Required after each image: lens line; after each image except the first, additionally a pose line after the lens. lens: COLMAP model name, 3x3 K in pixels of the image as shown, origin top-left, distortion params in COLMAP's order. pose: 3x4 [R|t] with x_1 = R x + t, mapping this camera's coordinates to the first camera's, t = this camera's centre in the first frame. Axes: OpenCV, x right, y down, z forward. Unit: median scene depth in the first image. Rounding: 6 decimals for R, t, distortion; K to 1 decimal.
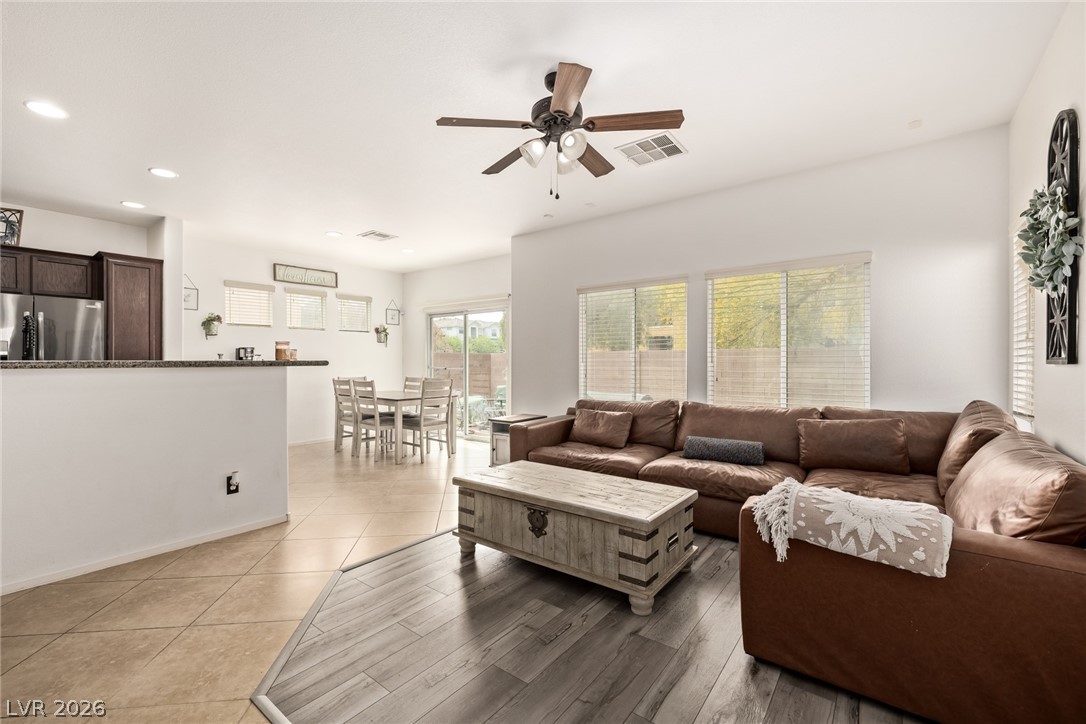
lens RADIAL K [[463.6, 0, 526.3], [0, 463.6, 359.9], [0, 0, 1]] dist [0.002793, 0.000020]
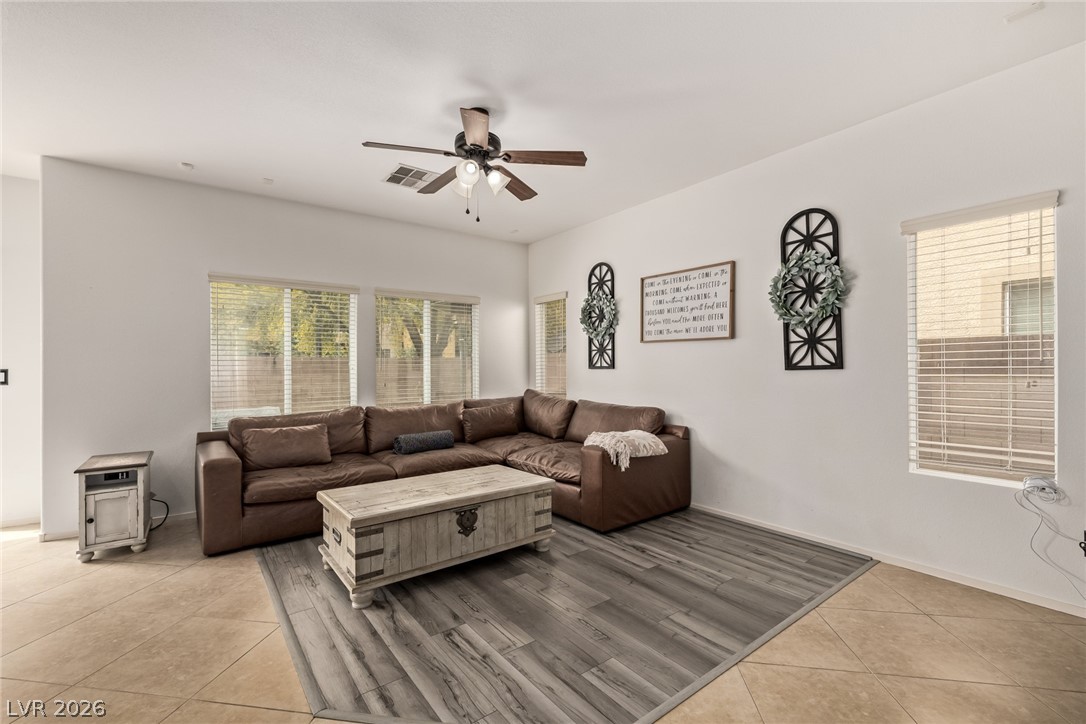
lens RADIAL K [[463.6, 0, 524.4], [0, 463.6, 366.2], [0, 0, 1]] dist [0.002793, 0.000020]
pose [[0.261498, 0.002345, 0.965201, -0.419841], [0.003052, 0.999990, -0.003257, 0.000451], [-0.965199, 0.003797, 0.261488, 0.262984]]
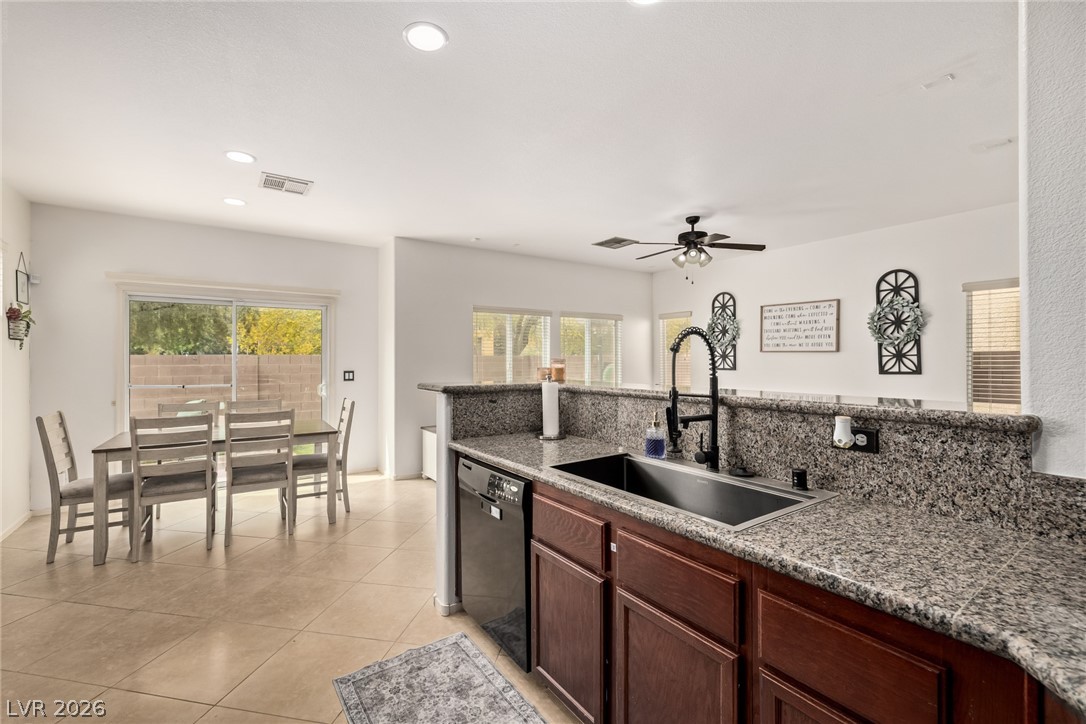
lens RADIAL K [[463.6, 0, 520.6], [0, 463.6, 357.2], [0, 0, 1]] dist [0.002793, 0.000020]
pose [[0.303135, 0.004227, 0.952938, -0.817797], [-0.001052, 0.999991, -0.004101, -0.023735], [-0.952947, 0.000241, 0.303137, 0.480346]]
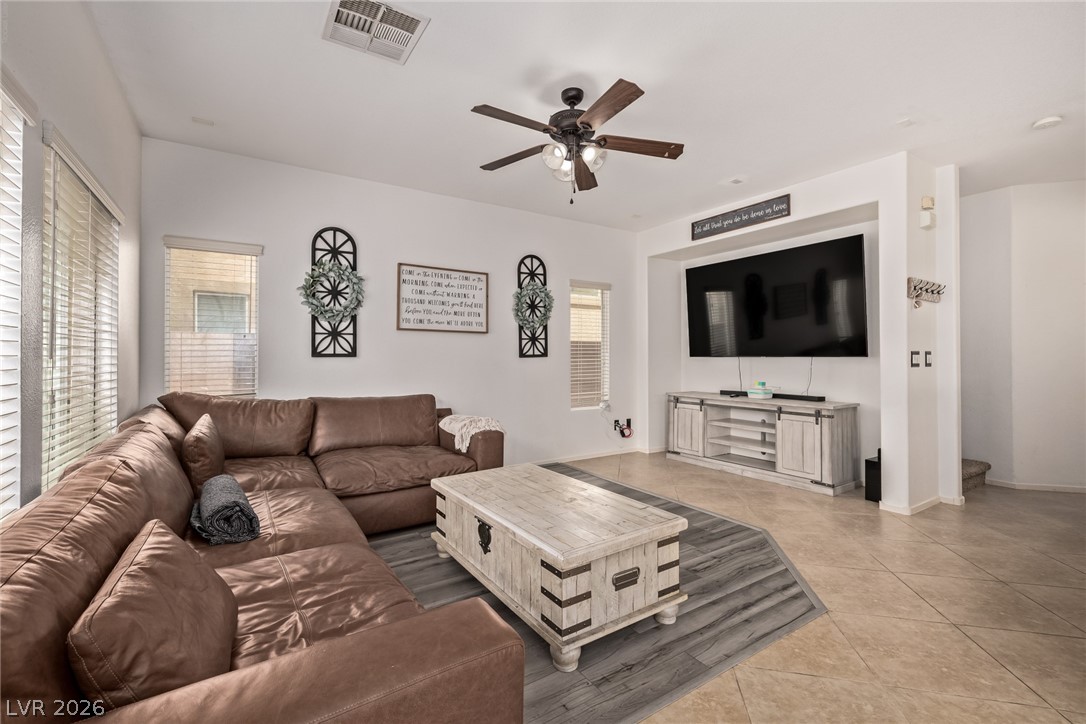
lens RADIAL K [[463.6, 0, 533.7], [0, 463.6, 355.5], [0, 0, 1]] dist [0.002793, 0.000020]
pose [[-0.948040, 0.003795, 0.318129, -0.068251], [0.002616, 0.999988, -0.004133, 0.004173], [-0.318141, -0.003086, -0.948038, 0.908891]]
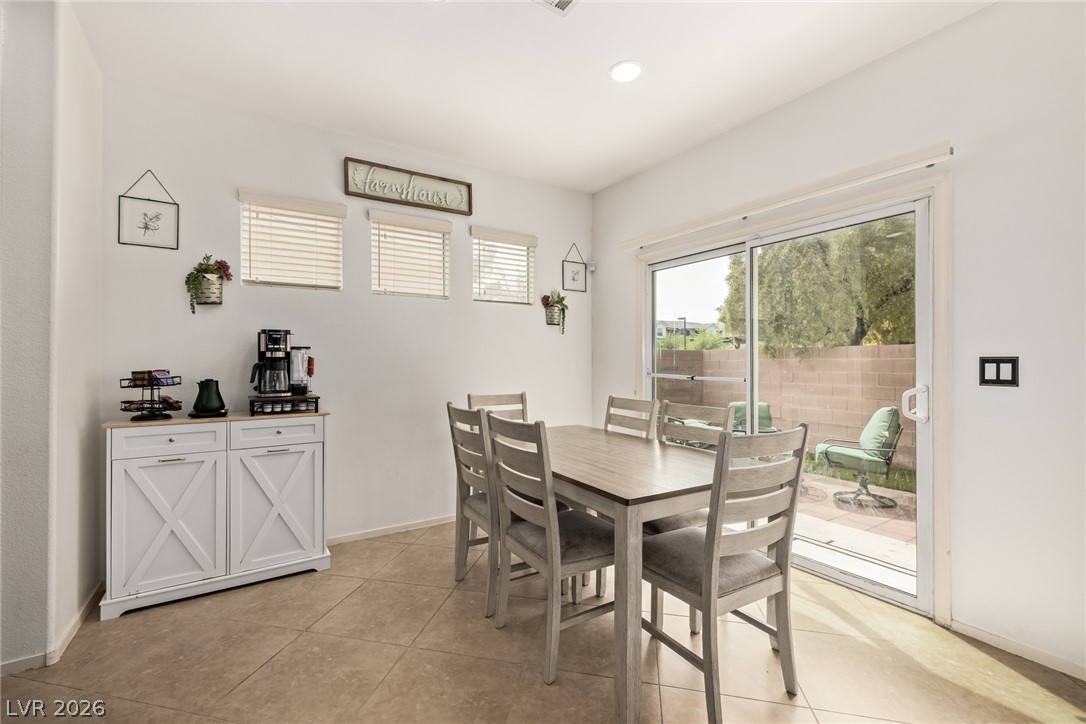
lens RADIAL K [[463.6, 0, 531.8], [0, 463.6, 360.3], [0, 0, 1]] dist [0.002793, 0.000020]
pose [[0.945963, -0.001232, -0.324273, -0.225905], [0.000949, 0.999999, -0.001030, 0.003303], [0.324274, 0.000667, 0.945963, 0.675038]]
